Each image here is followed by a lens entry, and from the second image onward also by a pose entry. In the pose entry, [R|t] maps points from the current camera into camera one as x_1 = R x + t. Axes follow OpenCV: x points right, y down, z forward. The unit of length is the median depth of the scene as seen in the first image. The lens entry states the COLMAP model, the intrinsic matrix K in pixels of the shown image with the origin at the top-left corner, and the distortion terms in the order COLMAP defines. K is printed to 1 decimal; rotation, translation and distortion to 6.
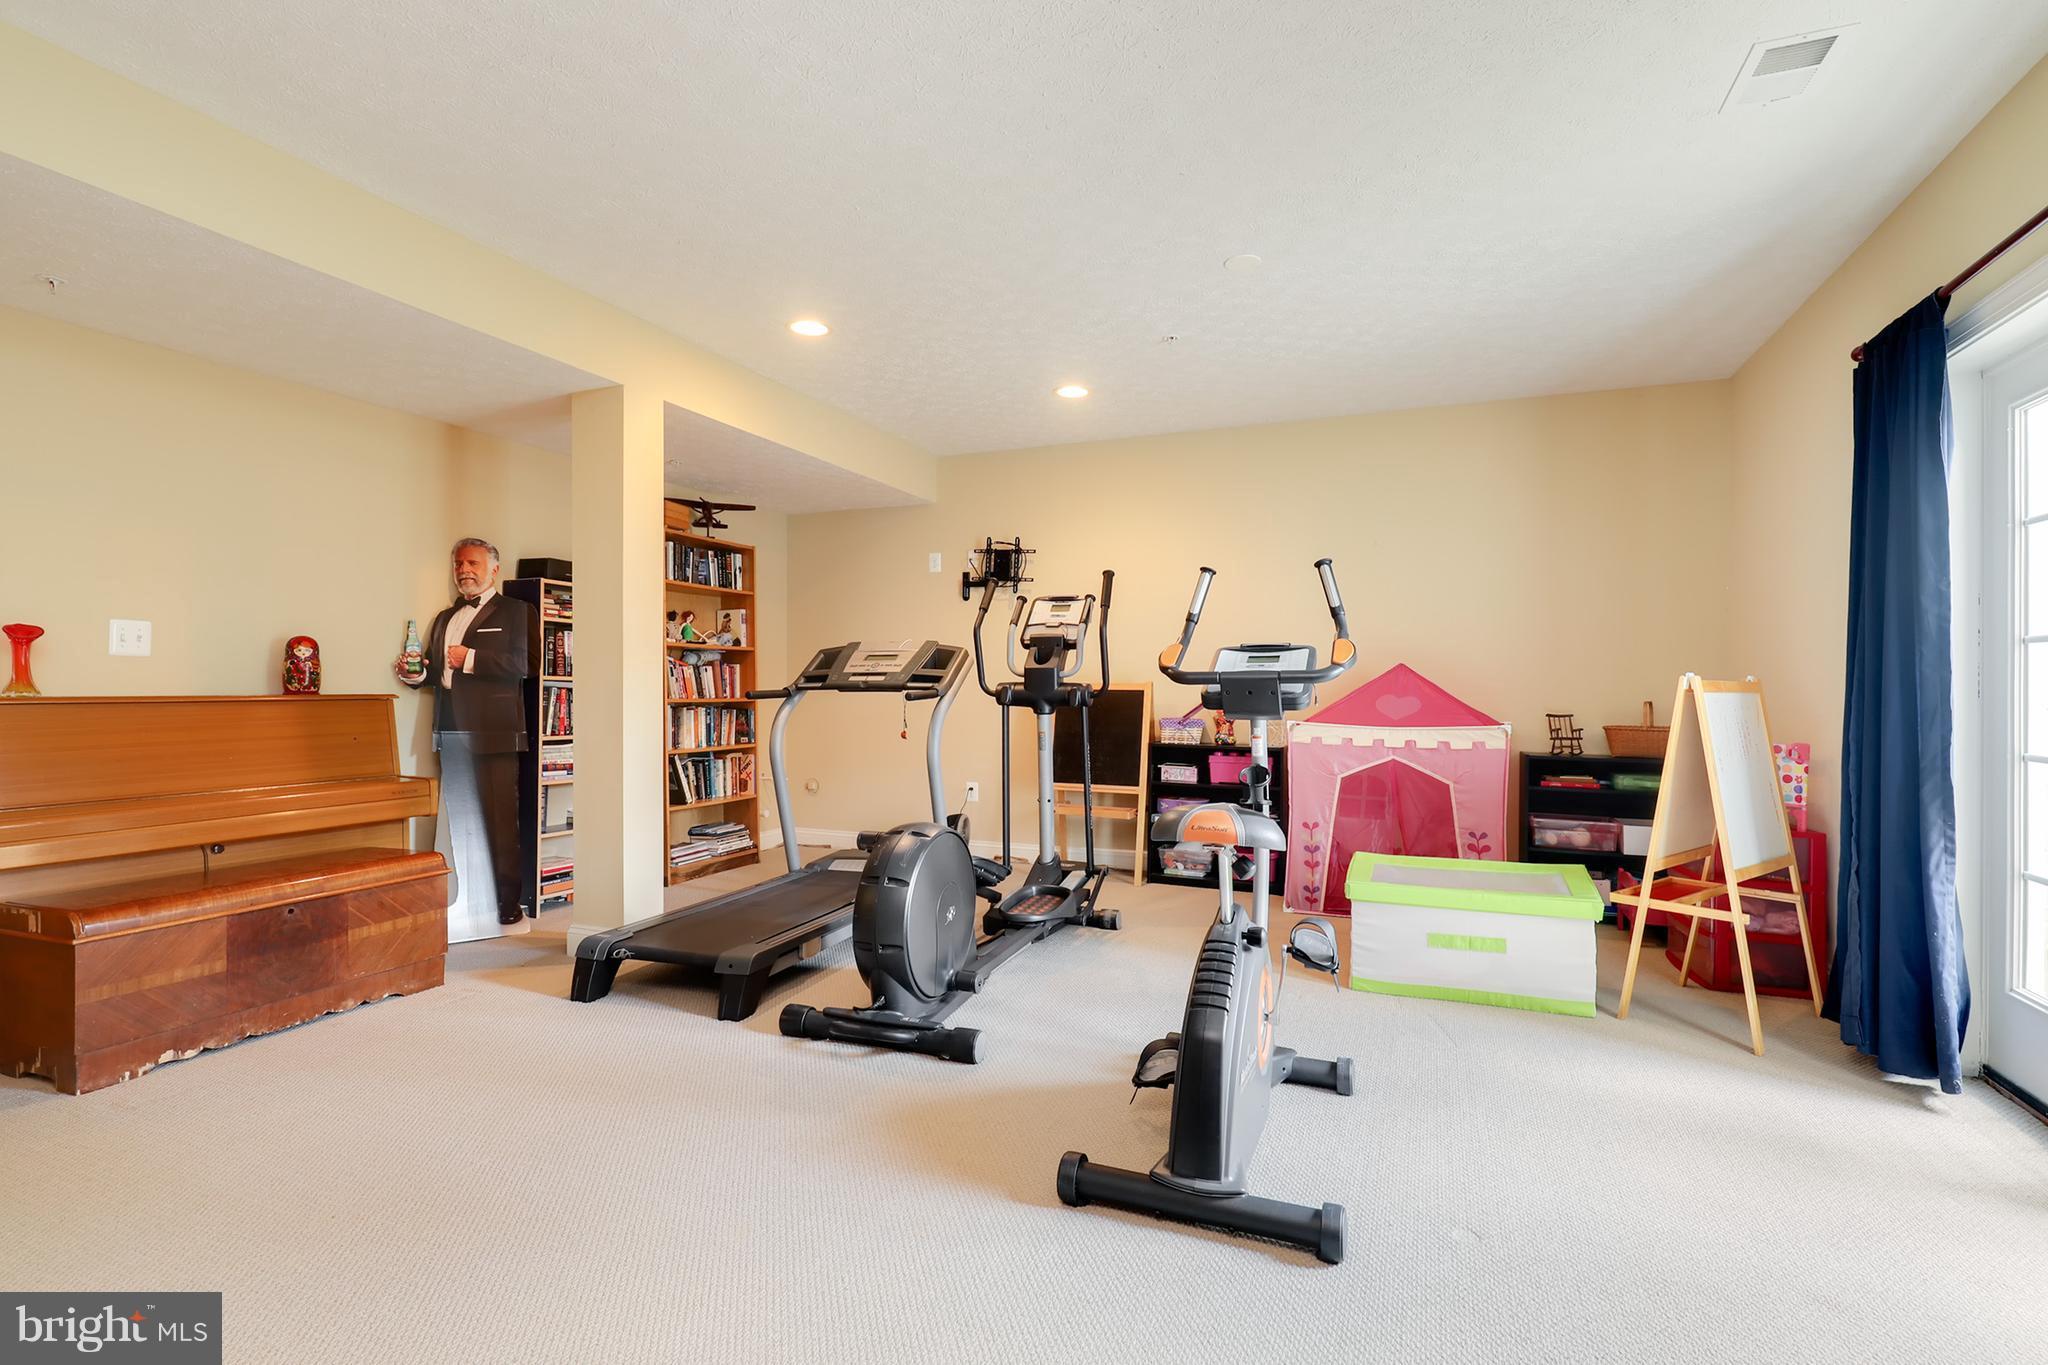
lens RADIAL K [[960.4, 0, 1027.2], [0, 960.4, 673.3], [0, 0, 1]] dist [0.001215, 0.000750]
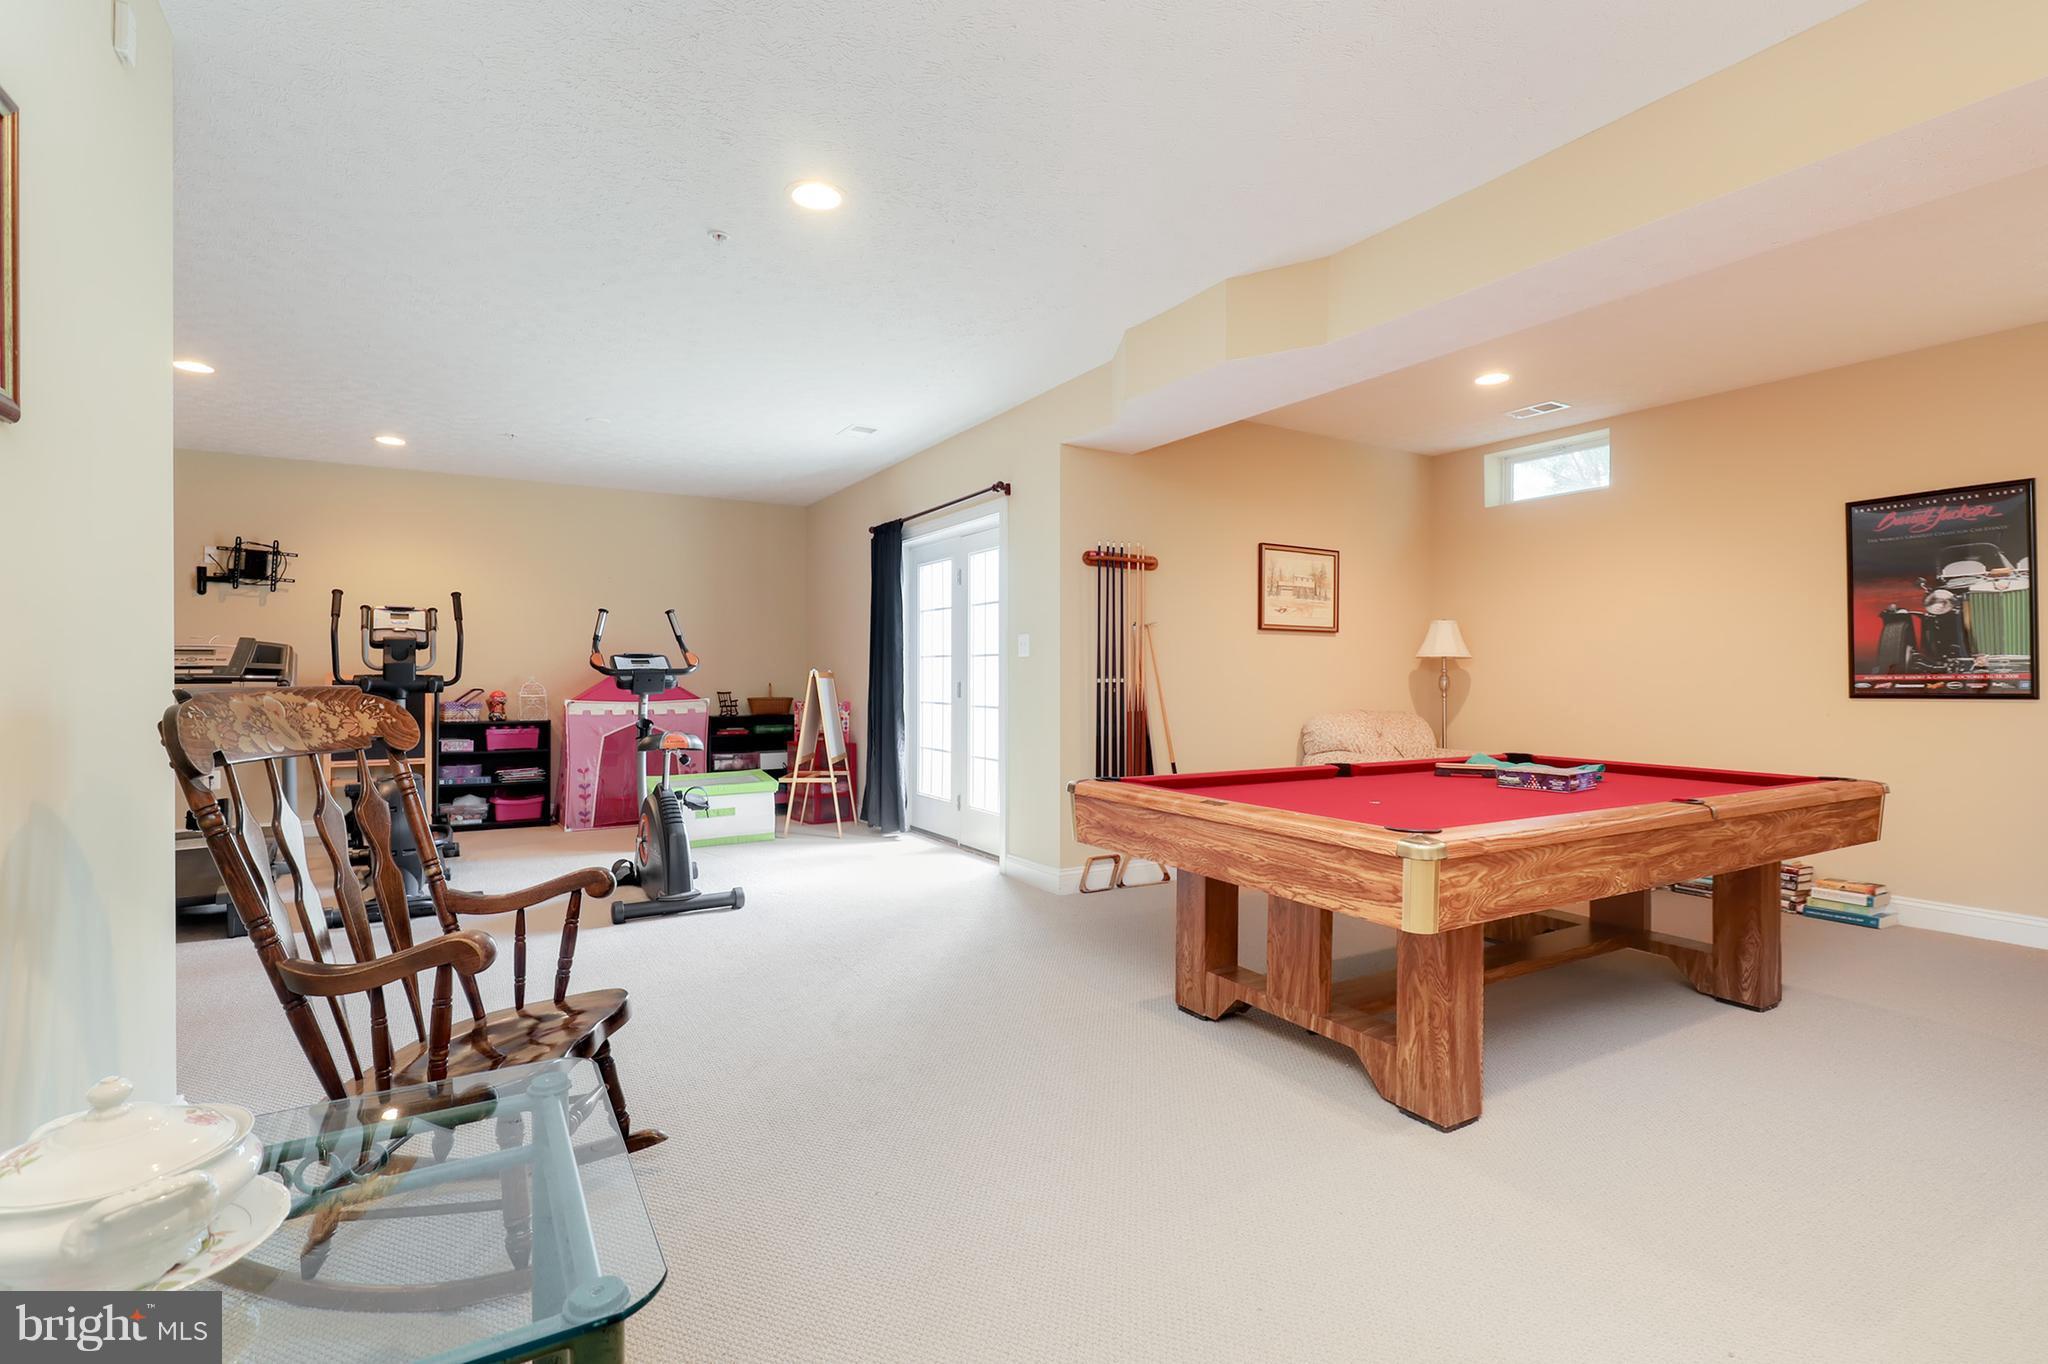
lens RADIAL K [[960.4, 0, 1027.2], [0, 960.4, 672.8], [0, 0, 1]] dist [0.001215, 0.000750]
pose [[0.590630, -0.003867, 0.806933, -0.495290], [-0.006336, 0.999935, 0.009430, -0.009894], [-0.806918, -0.010682, 0.590567, -0.421595]]
